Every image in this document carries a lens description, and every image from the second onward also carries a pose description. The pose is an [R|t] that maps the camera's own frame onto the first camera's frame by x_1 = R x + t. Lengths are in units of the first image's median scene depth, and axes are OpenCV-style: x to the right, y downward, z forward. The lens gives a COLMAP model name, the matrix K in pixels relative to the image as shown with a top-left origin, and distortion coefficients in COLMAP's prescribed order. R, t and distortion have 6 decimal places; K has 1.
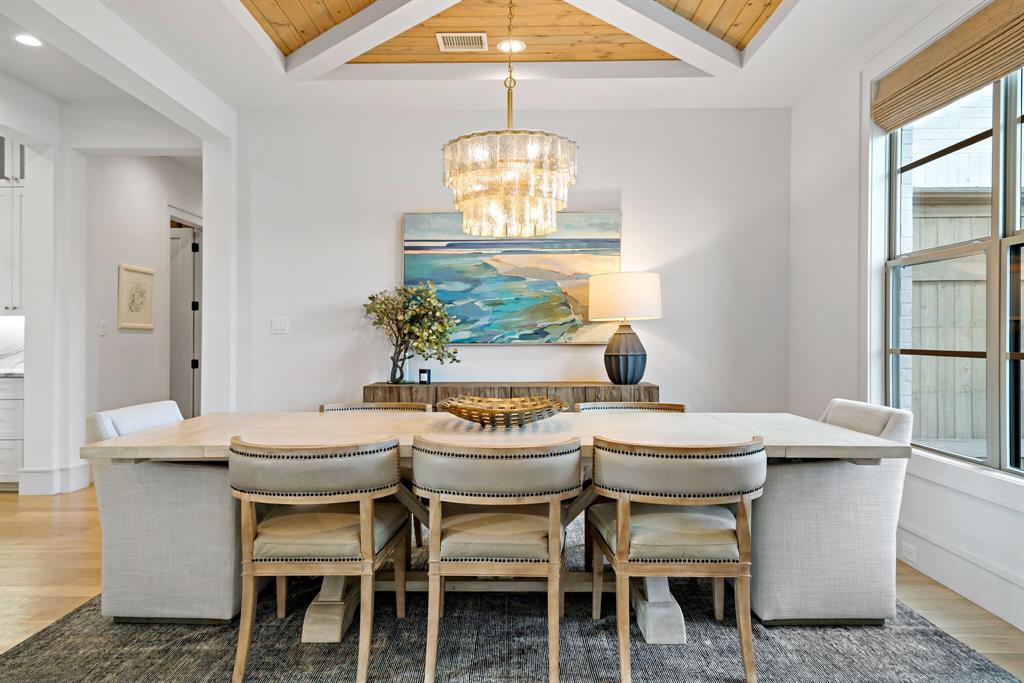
lens RADIAL K [[674.5, 0, 512.0], [0, 674.5, 341.5], [0, 0, 1]] dist [0.003500, 0.001129]
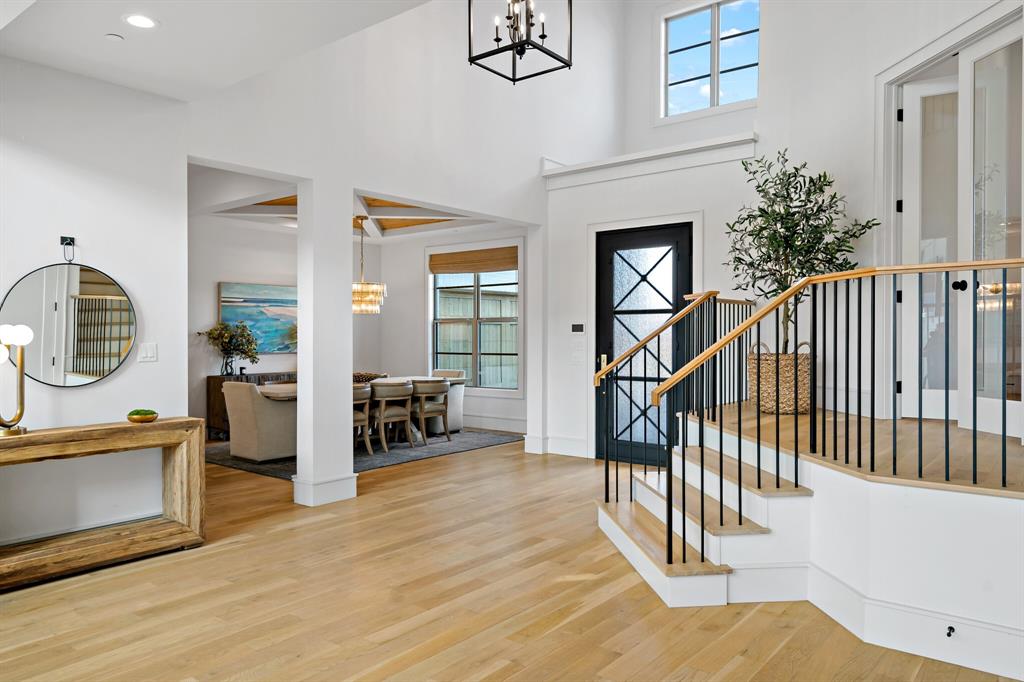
lens RADIAL K [[709.5, 0, 512.0], [0, 709.5, 341.0], [0, 0, 1]] dist [0.001677, 0.003218]
pose [[0.613003, -0.007283, 0.790047, -1.198096], [0.009113, 0.999956, 0.002148, -0.029014], [-0.790028, 0.005883, 0.613042, -0.797299]]
